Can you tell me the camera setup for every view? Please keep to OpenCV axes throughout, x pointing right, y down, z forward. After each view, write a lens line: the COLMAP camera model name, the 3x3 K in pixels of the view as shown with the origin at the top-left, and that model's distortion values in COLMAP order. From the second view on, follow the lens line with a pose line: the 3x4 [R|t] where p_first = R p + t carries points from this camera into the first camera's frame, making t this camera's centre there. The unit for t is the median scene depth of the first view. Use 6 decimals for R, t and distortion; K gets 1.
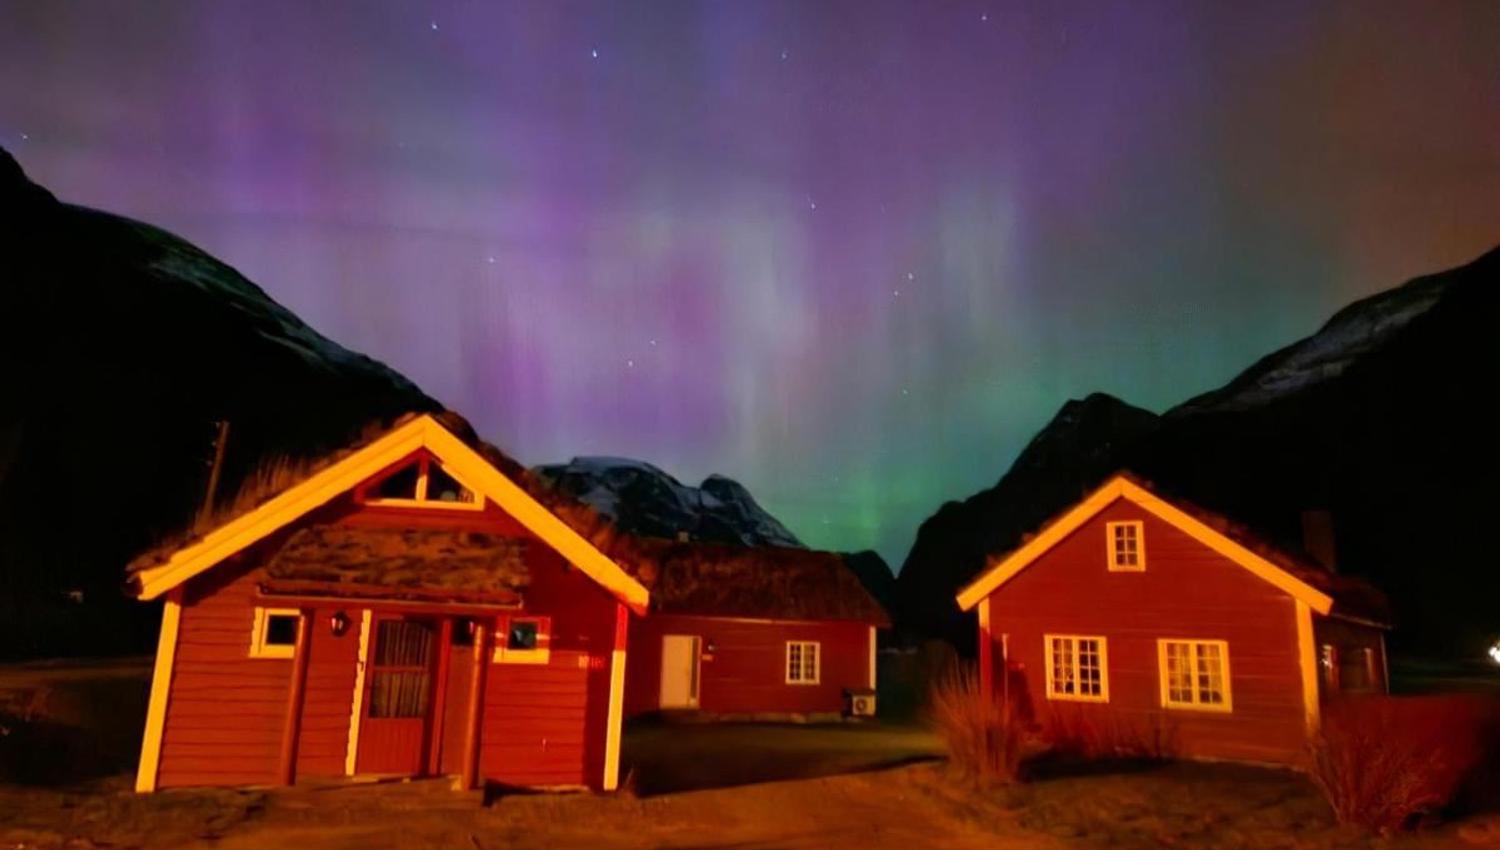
lens RADIAL K [[1045.8, 0, 735.8], [0, 1045.8, 408.1], [0, 0, 1]] dist [0.049687, -0.038044]
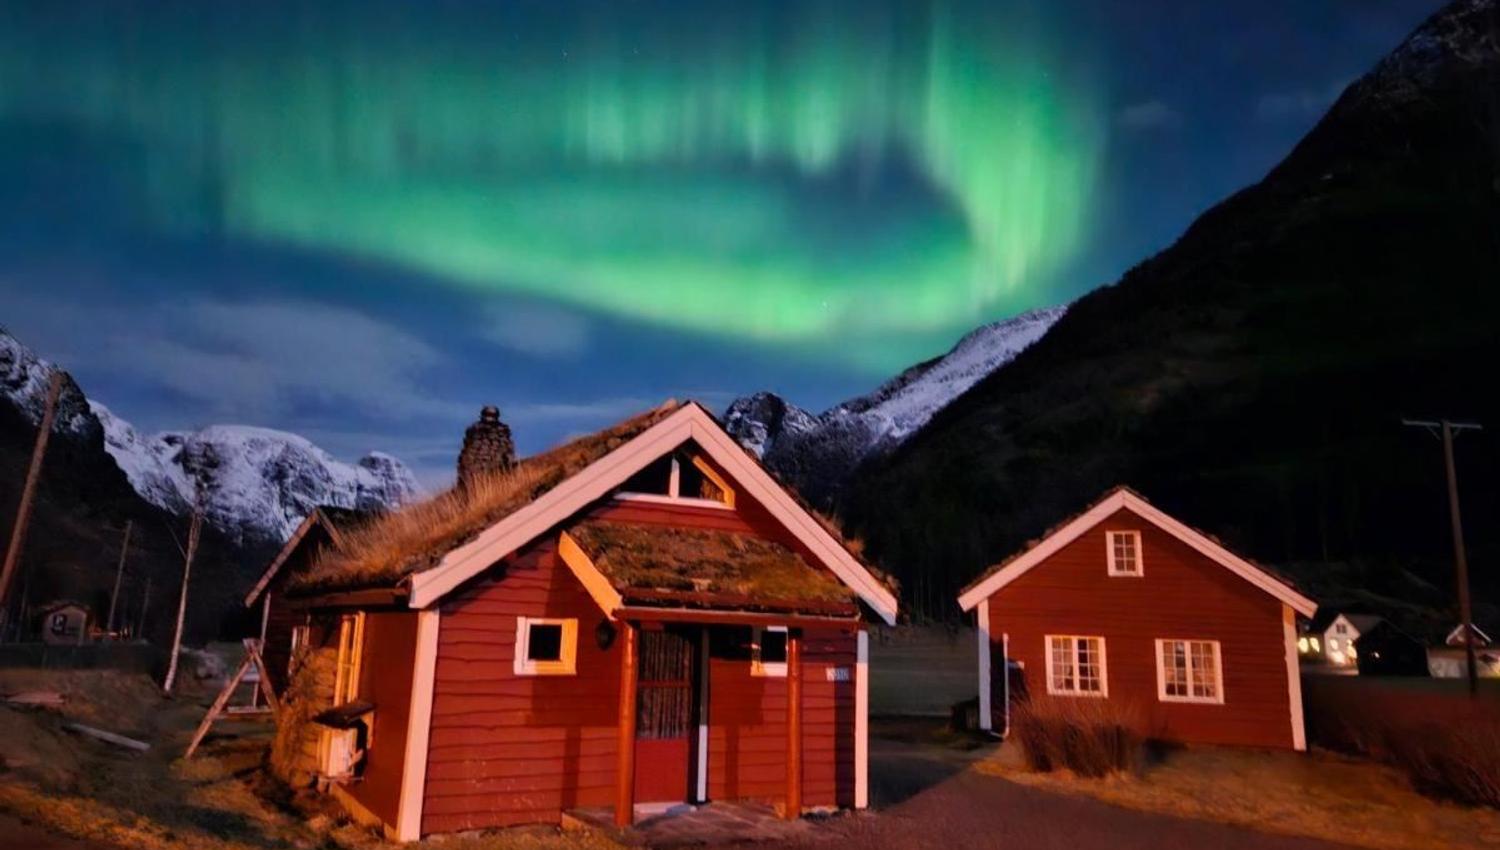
lens RADIAL K [[1045.8, 0, 734.9], [0, 1045.8, 402.4], [0, 0, 1]] dist [0.049687, -0.038044]
pose [[0.949379, 0.062664, 0.307821, -0.481372], [-0.064983, 0.997883, -0.002720, 0.005654], [-0.307340, -0.017421, 0.951440, 0.120803]]
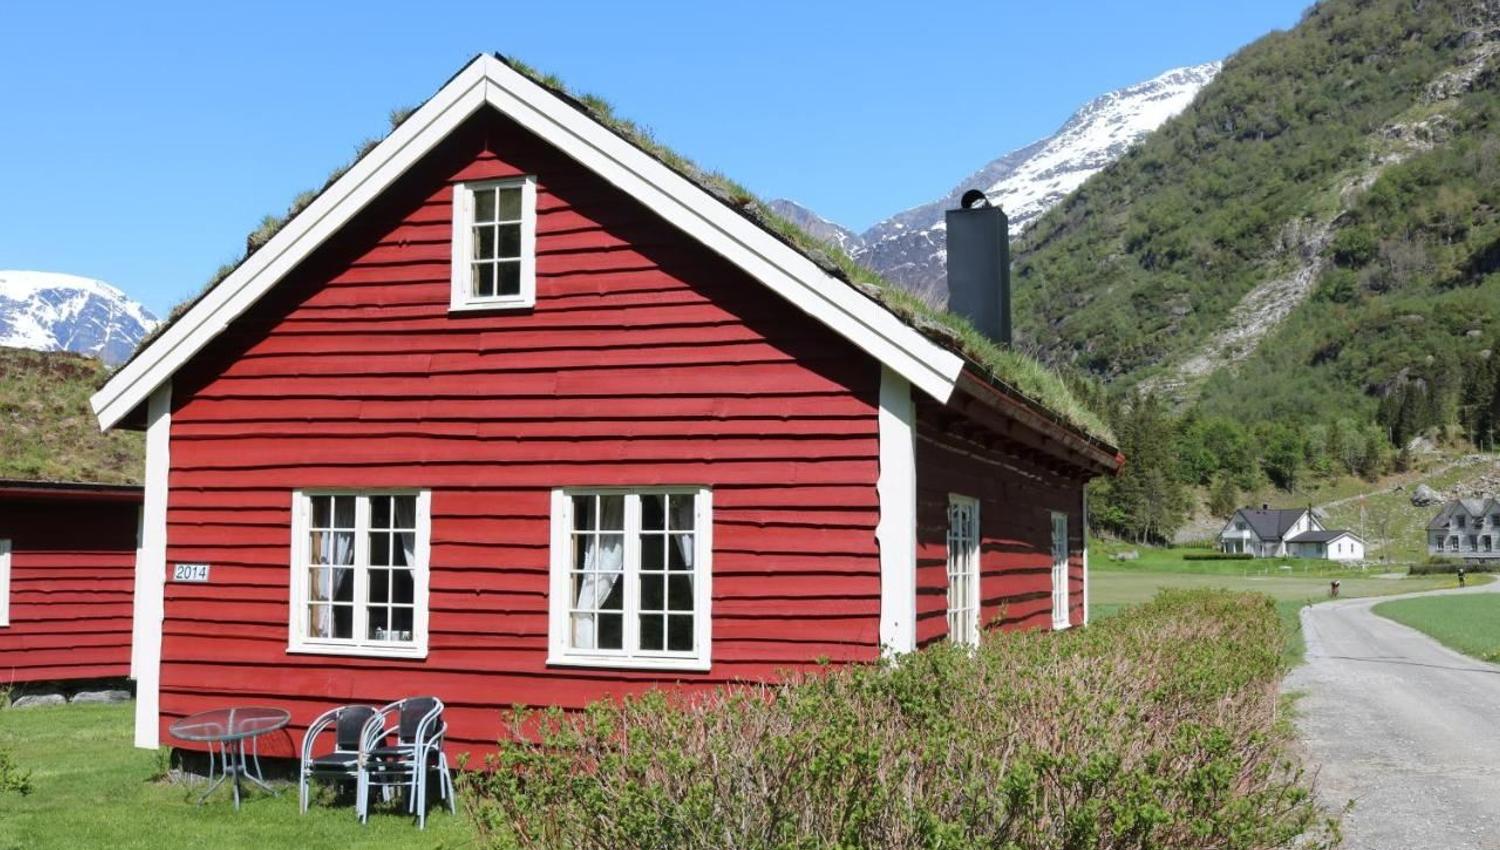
lens RADIAL K [[1534.3, 0, 759.6], [0, 1534.3, 432.6], [0, 0, 1]] dist [-0.089401, 0.000000]
pose [[0.949332, -0.000064, 0.314276, 0.390169], [-0.044088, 0.990084, 0.133379, 0.162566], [-0.311168, -0.140477, 0.939915, 0.617130]]
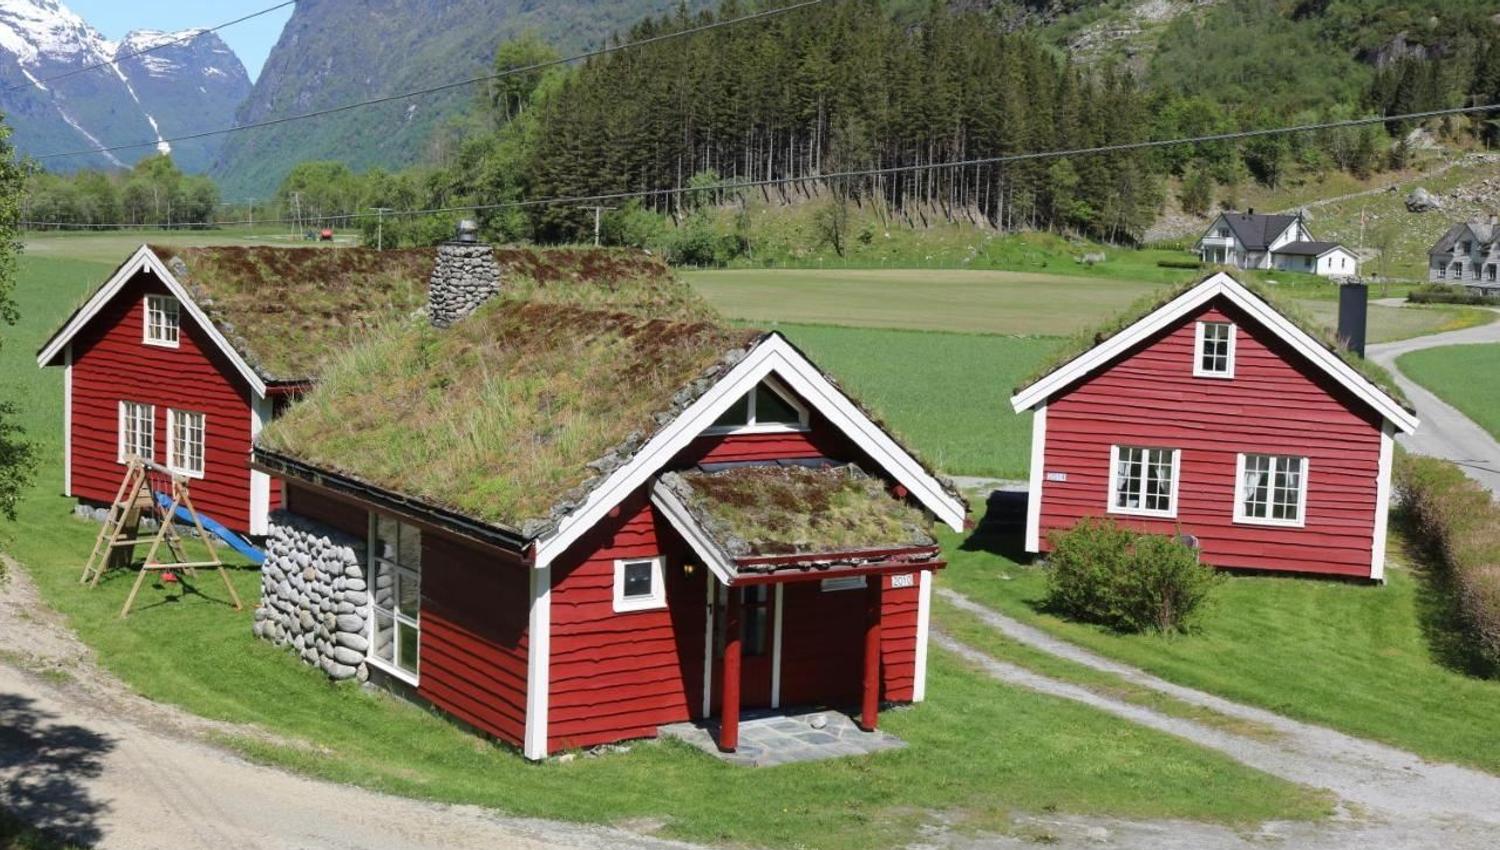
lens RADIAL K [[1941.1, 0, 762.5], [0, 1941.1, 428.1], [0, 0, 1]] dist [-0.058200, 0.000000]
pose [[0.913005, -0.042920, 0.405685, -0.857133], [-0.096012, 0.943908, 0.315941, -0.380439], [-0.396489, -0.327406, 0.857672, -0.352809]]
